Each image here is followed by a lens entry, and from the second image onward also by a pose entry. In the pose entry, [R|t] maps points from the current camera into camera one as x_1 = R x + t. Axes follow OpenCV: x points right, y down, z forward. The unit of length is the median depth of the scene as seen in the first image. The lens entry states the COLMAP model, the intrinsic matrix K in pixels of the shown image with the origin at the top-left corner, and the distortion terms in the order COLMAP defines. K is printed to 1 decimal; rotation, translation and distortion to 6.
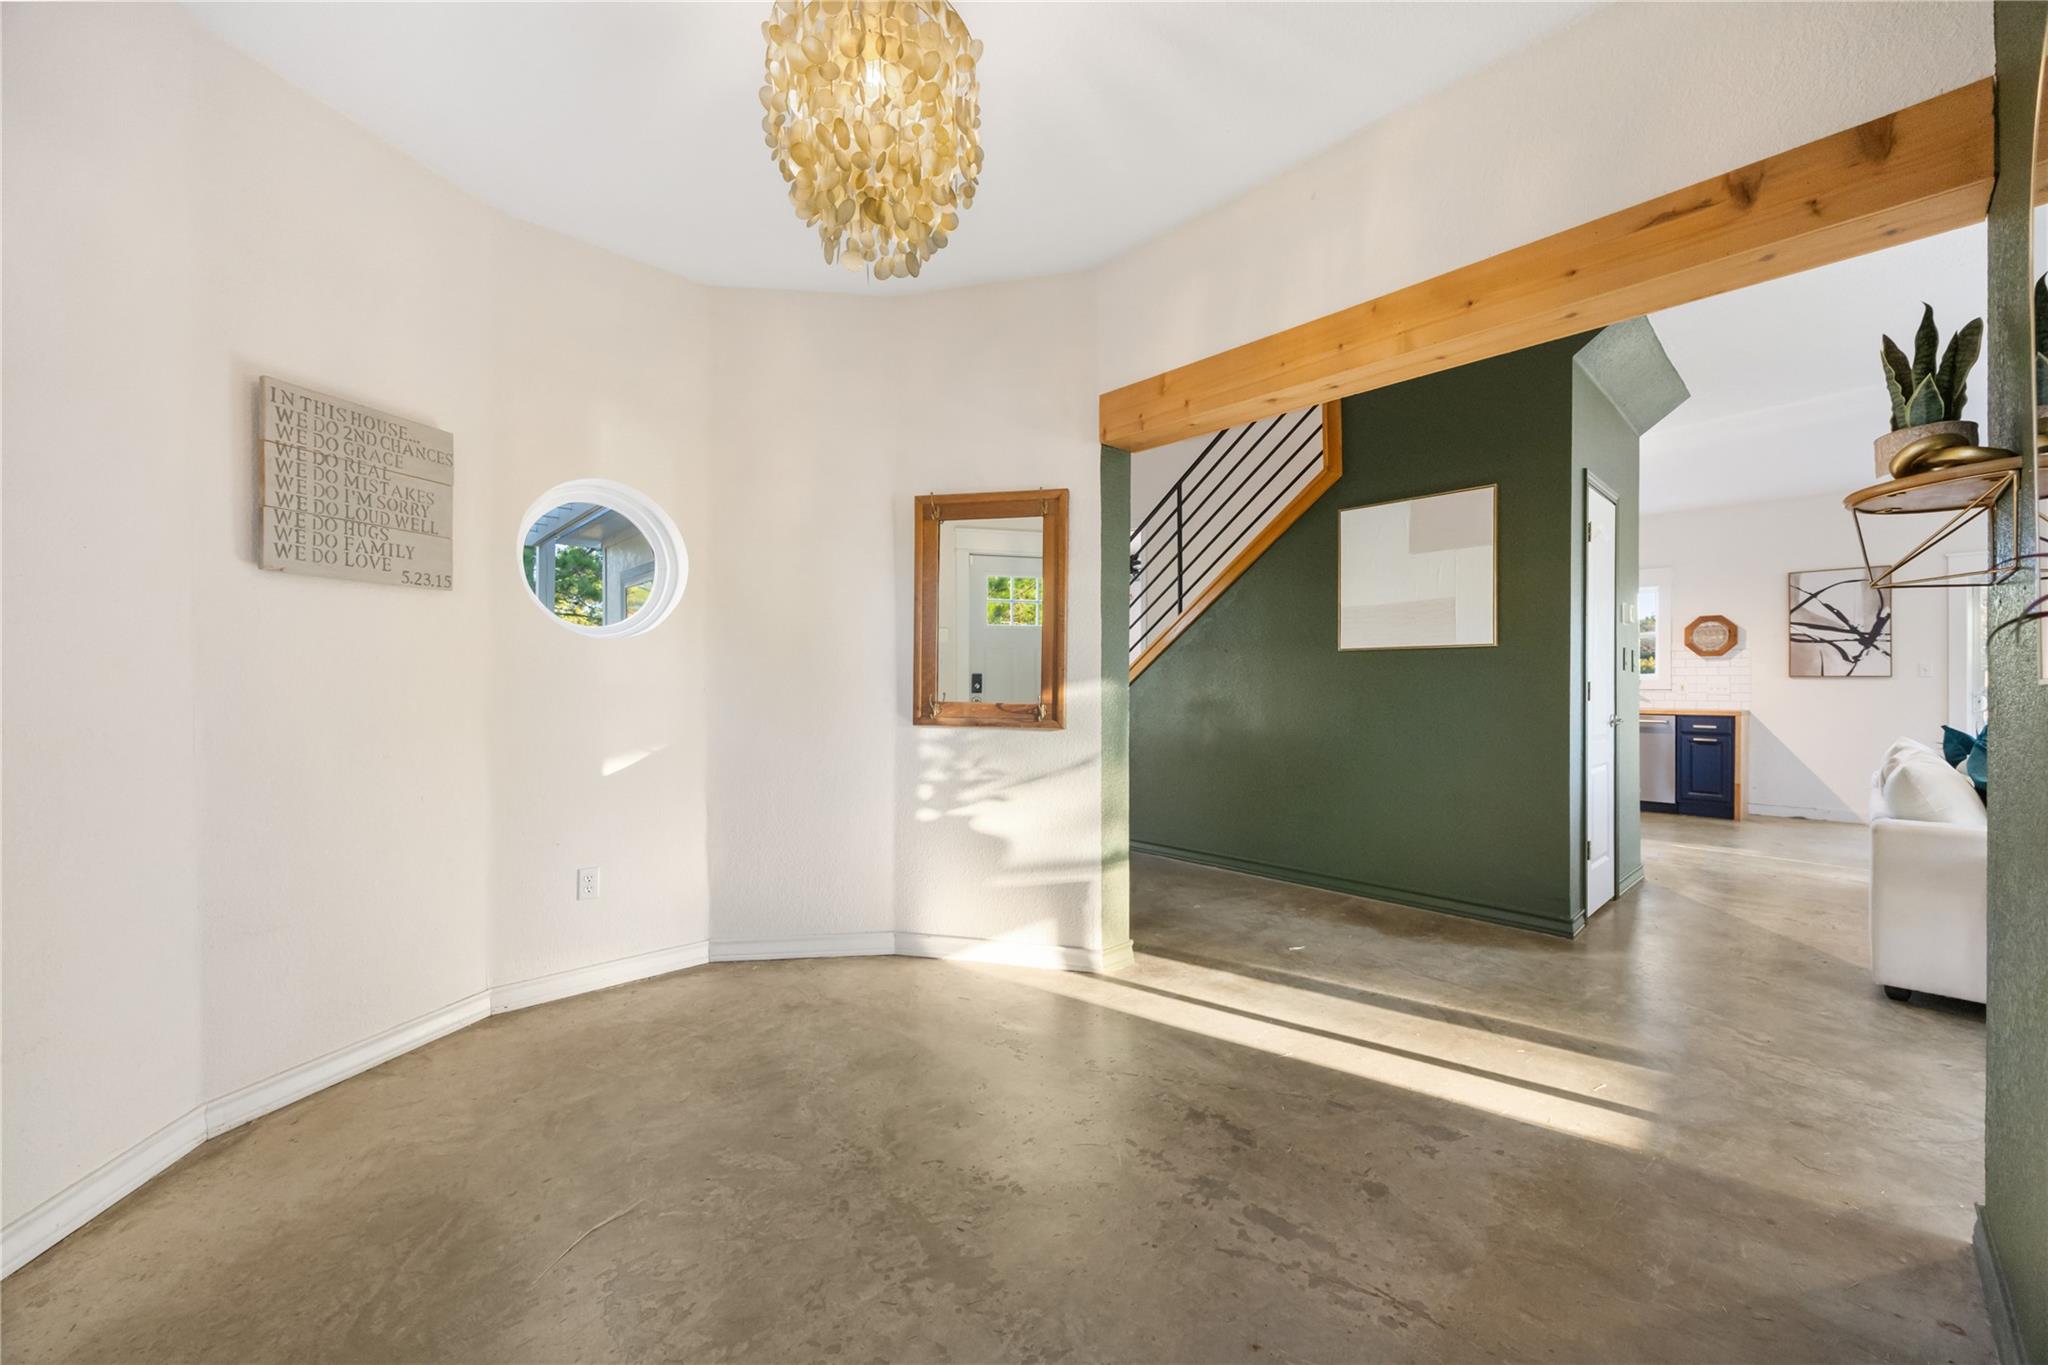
lens RADIAL K [[813.5, 0, 1018.4], [0, 813.5, 680.0], [0, 0, 1]] dist [-0.001002, -0.000001]
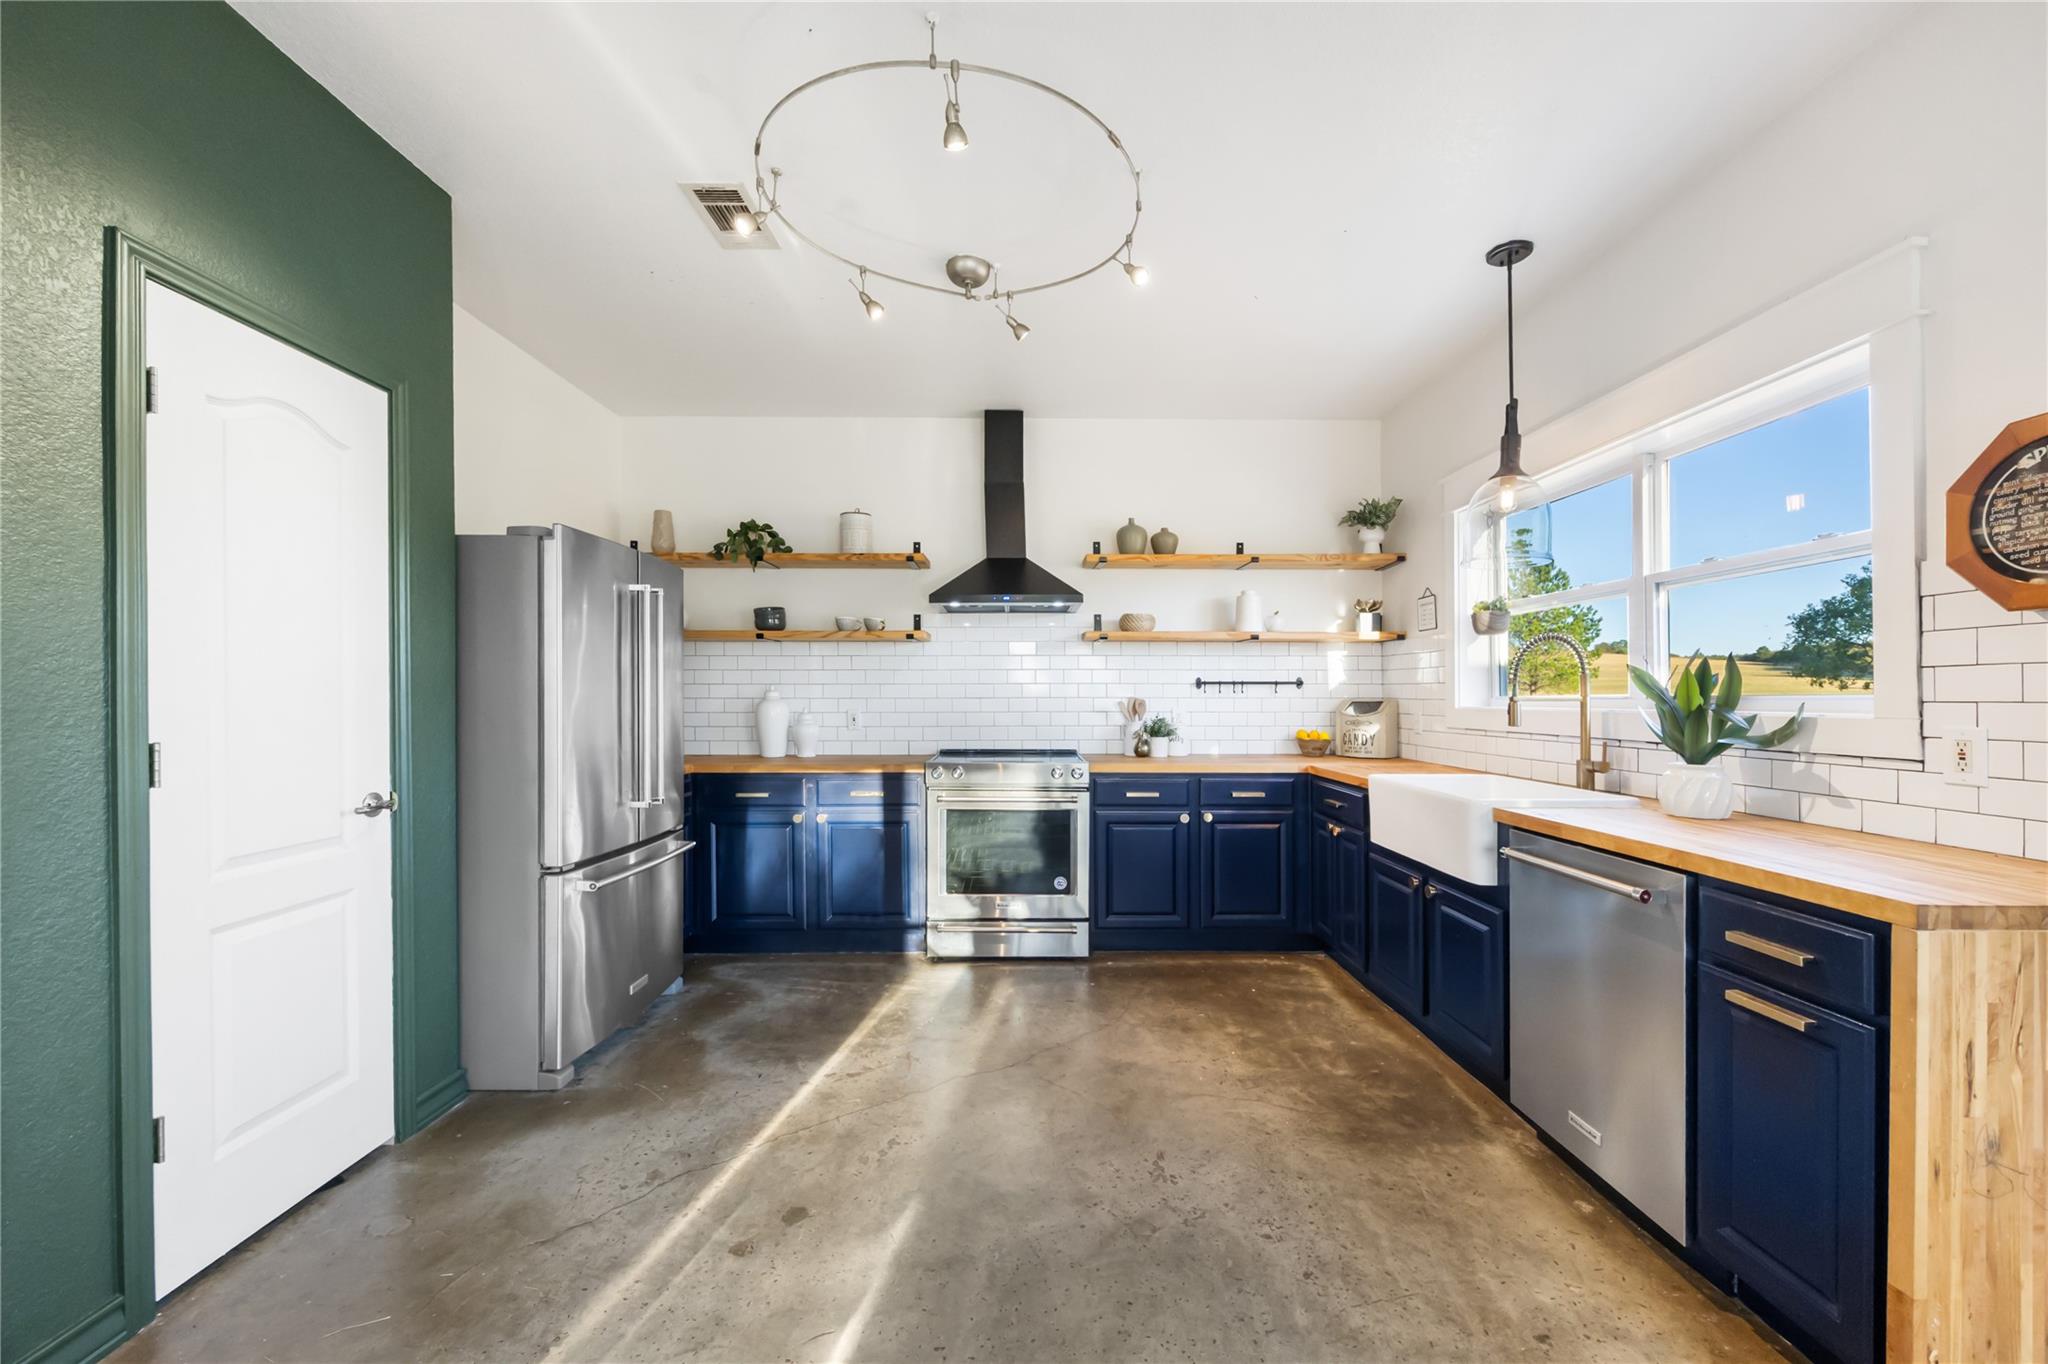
lens RADIAL K [[813.5, 0, 1031.3], [0, 813.5, 693.2], [0, 0, 1]] dist [-0.001002, -0.000001]
pose [[0.733053, -0.002856, -0.680165, 0.864403], [0.001252, 0.999995, -0.002849, -0.008043], [0.680170, 0.001237, 0.733053, 0.729713]]
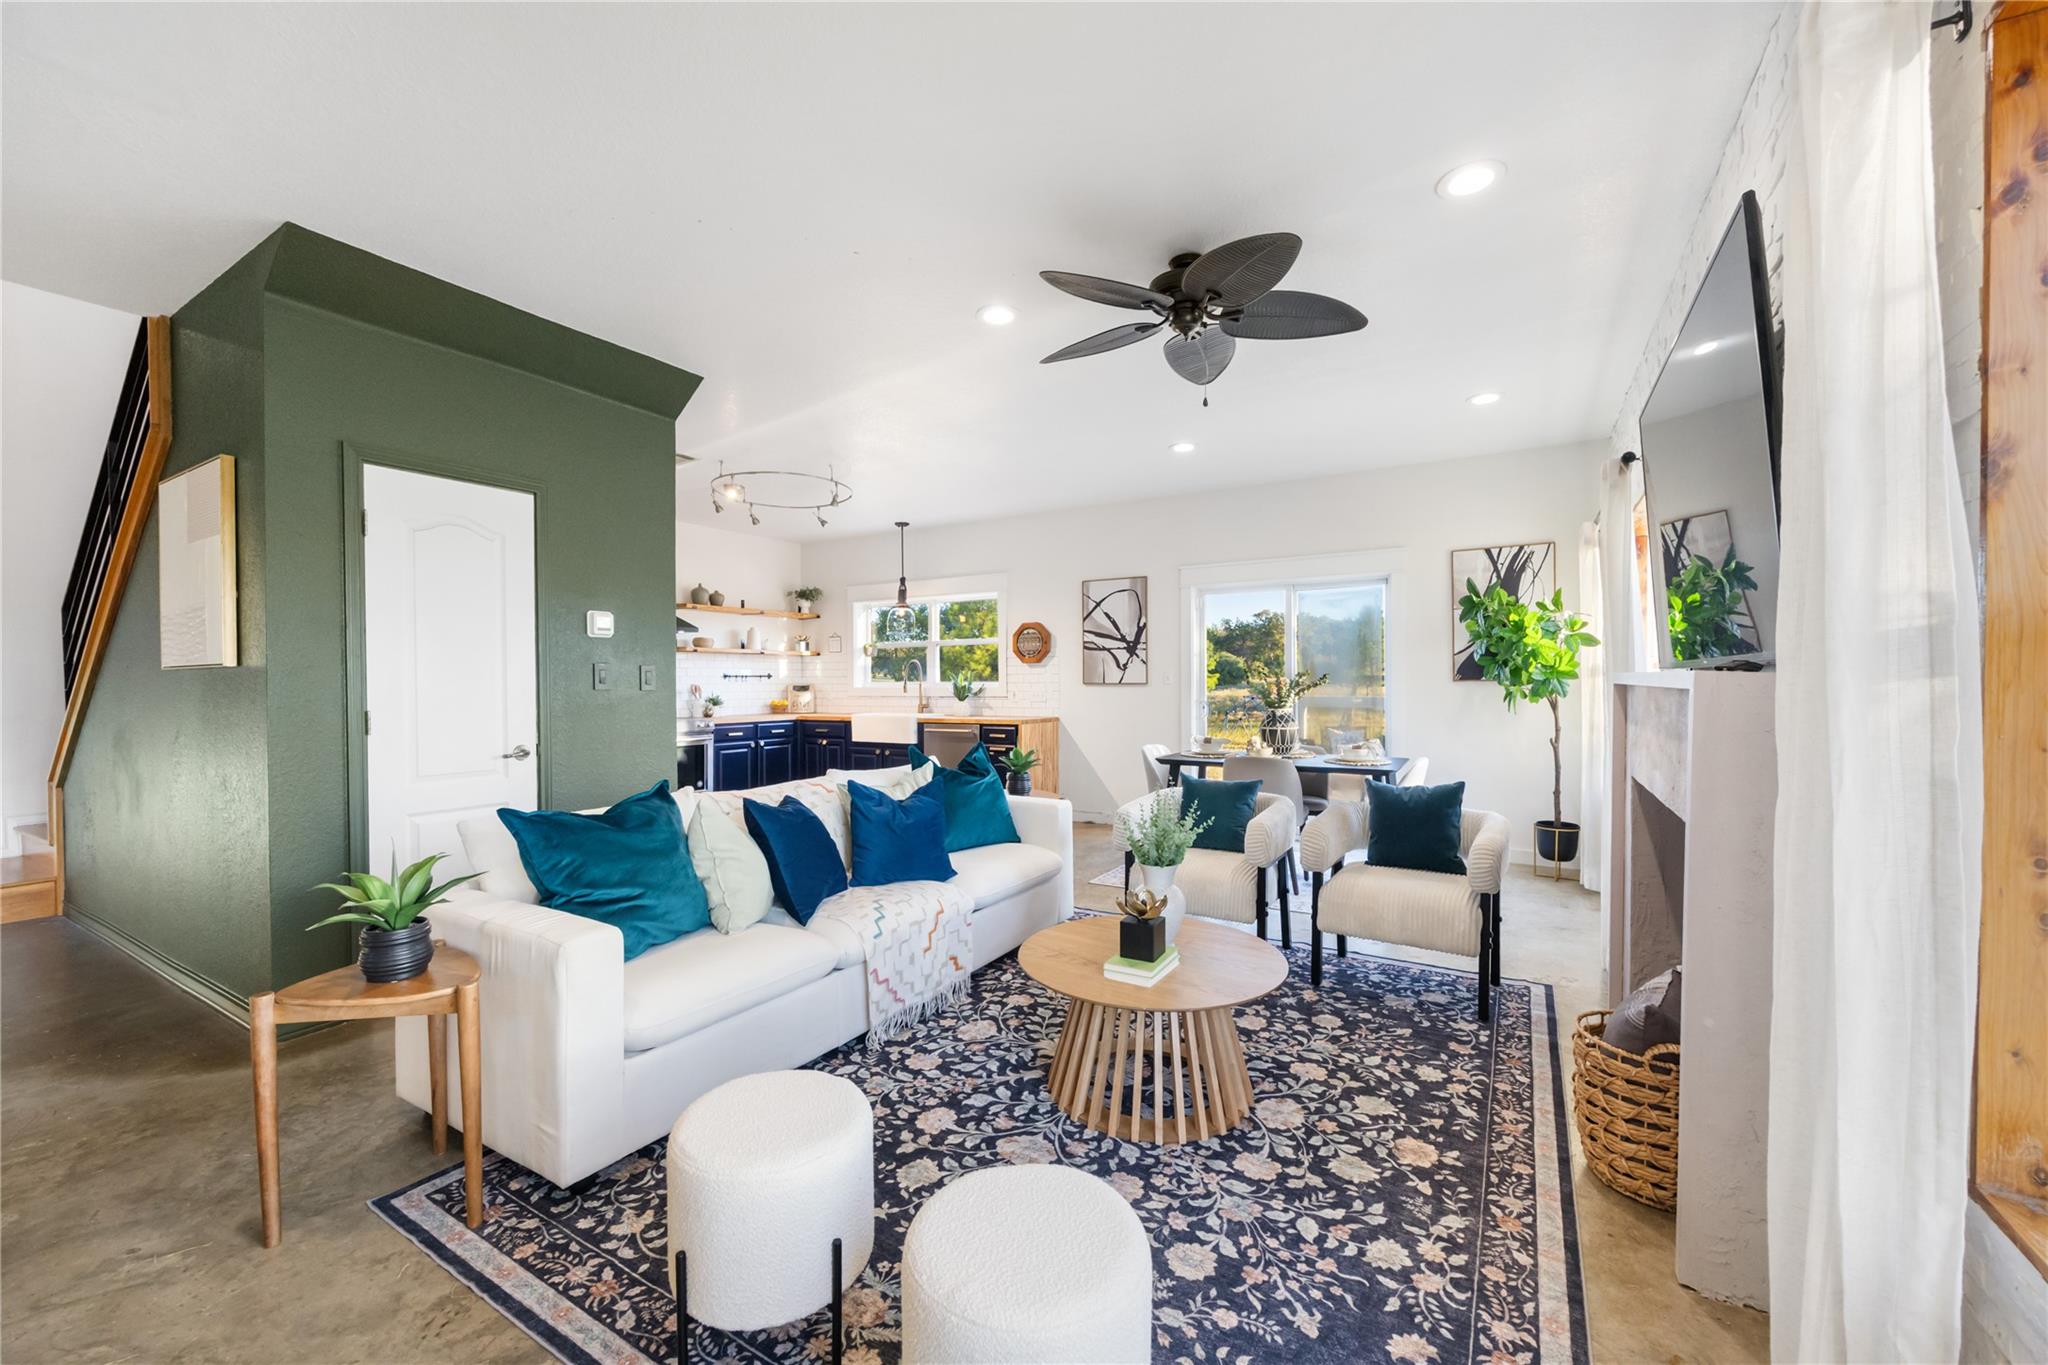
lens RADIAL K [[813.5, 0, 1026.5], [0, 813.5, 686.0], [0, 0, 1]] dist [-0.001002, -0.000001]
pose [[0.965810, -0.007428, 0.259145, 0.635311], [0.005697, 0.999956, 0.007427, -0.009763], [-0.259188, -0.005696, 0.965810, 0.041240]]
